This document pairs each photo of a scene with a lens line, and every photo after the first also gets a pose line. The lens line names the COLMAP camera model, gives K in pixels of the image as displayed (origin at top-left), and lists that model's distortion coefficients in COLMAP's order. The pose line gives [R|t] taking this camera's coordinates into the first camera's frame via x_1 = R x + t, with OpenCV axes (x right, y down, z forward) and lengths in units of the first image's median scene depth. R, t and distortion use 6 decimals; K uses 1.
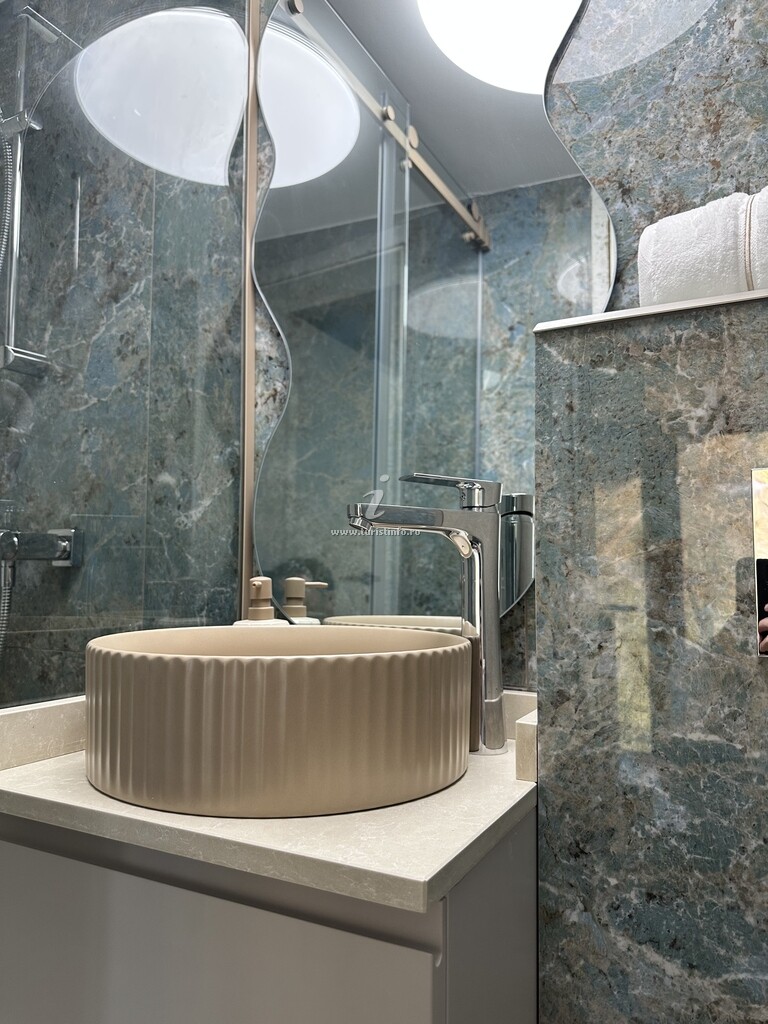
lens RADIAL K [[719.9, 0, 388.4], [0, 719.9, 516.7], [0, 0, 1]] dist [0.046133, -0.053742]
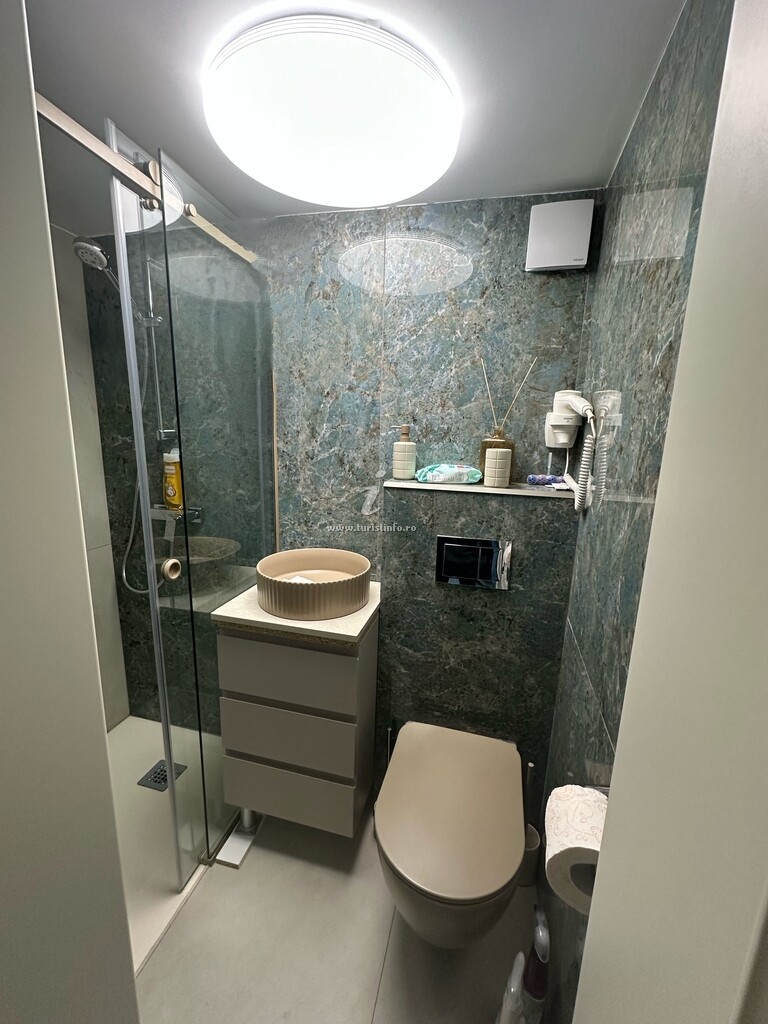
lens RADIAL K [[405.7, 0, 380.5], [0, 405.7, 511.7], [0, 0, 1]] dist [-0.003146, 0.001370]
pose [[0.979222, -0.018242, 0.201969, -0.161200], [-0.035039, 0.965748, 0.257107, -0.521271], [-0.199742, -0.258841, 0.945042, -0.667959]]
